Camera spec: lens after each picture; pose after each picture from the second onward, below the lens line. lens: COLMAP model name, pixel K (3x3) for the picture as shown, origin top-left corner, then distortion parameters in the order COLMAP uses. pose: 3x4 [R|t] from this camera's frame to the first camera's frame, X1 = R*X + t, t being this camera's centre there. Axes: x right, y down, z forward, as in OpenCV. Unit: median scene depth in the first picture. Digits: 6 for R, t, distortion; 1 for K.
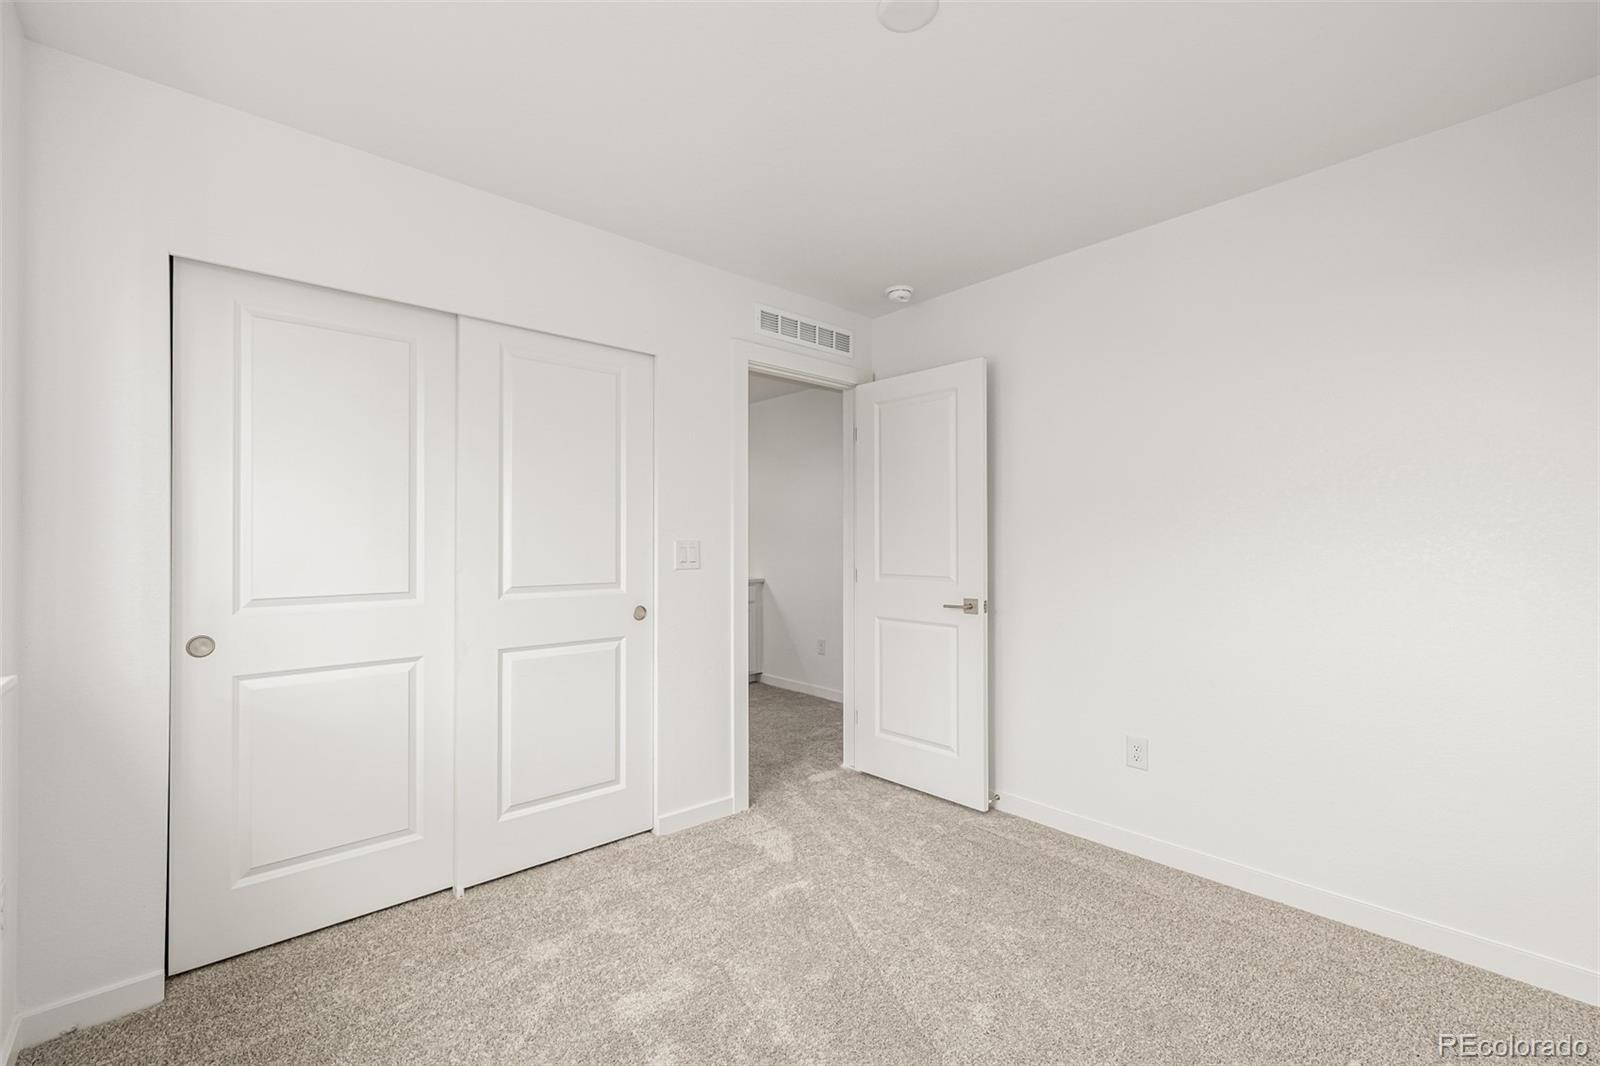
lens RADIAL K [[684.7, 0, 790.4], [0, 684.7, 533.1], [0, 0, 1]] dist [-0.000044, 0.000090]
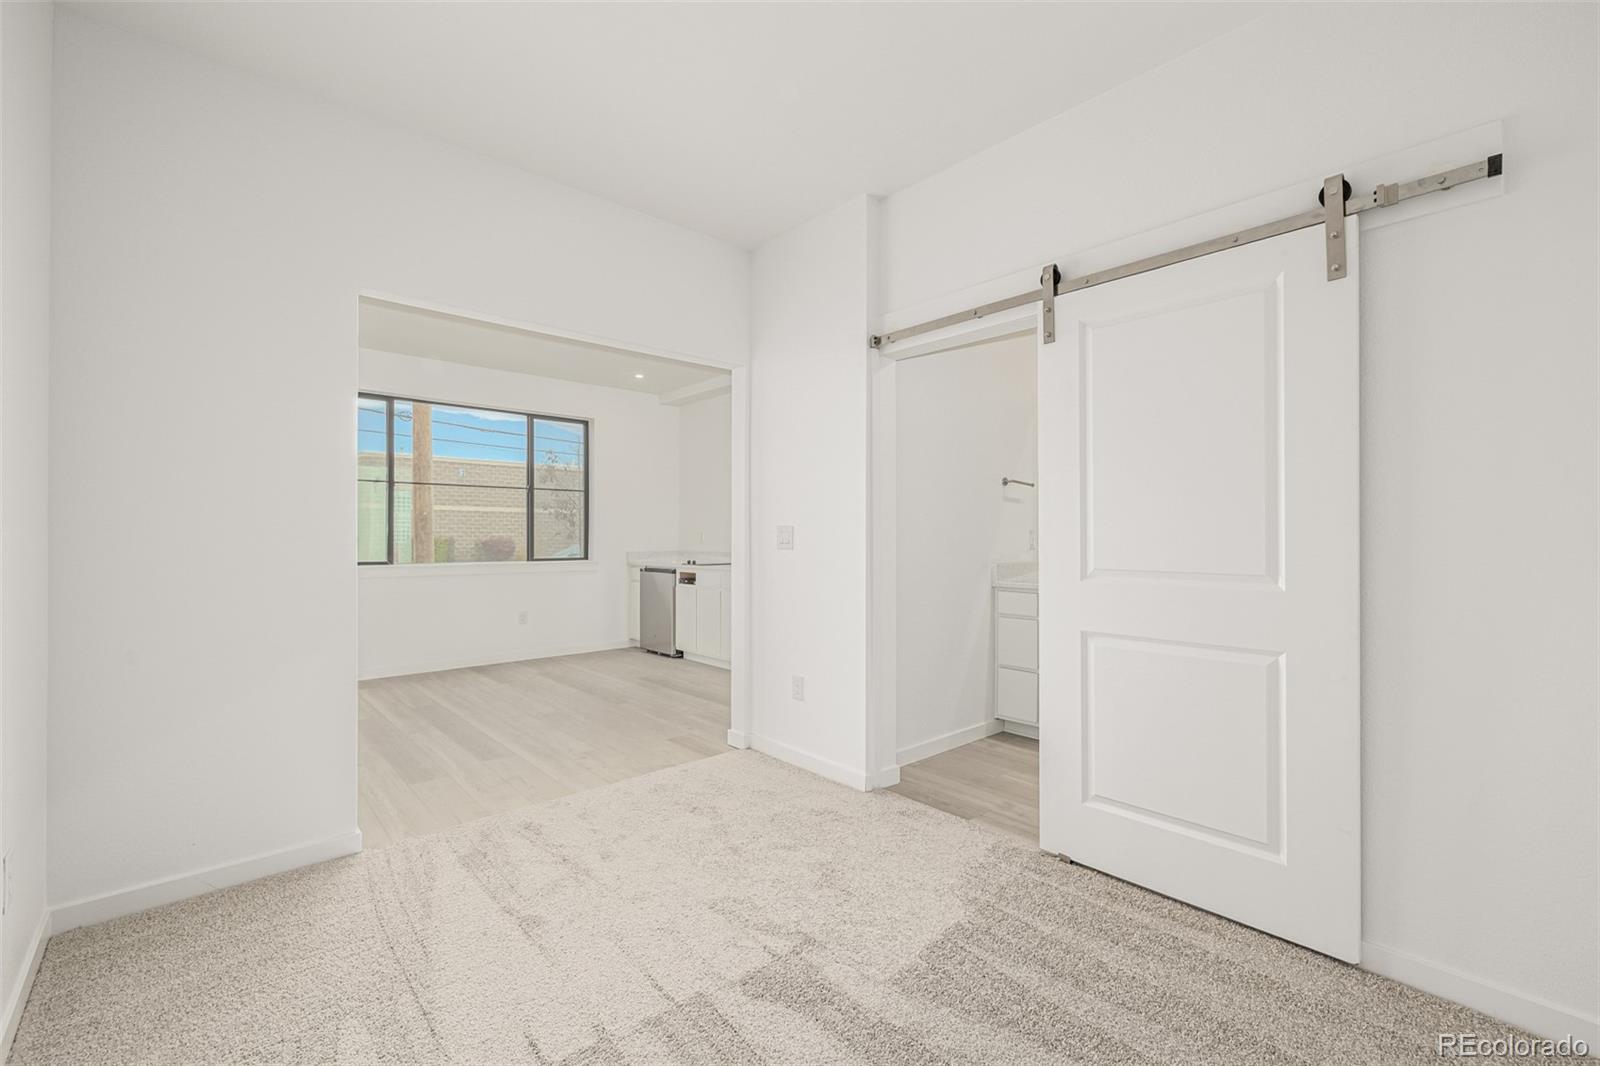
lens RADIAL K [[684.7, 0, 790.4], [0, 684.7, 533.1], [0, 0, 1]] dist [-0.000044, 0.000090]
pose [[0.020941, -0.000895, -0.999780, 0.539001], [0.006124, 0.999981, -0.000766, 0.029447], [0.999762, -0.006107, 0.020946, 0.554258]]
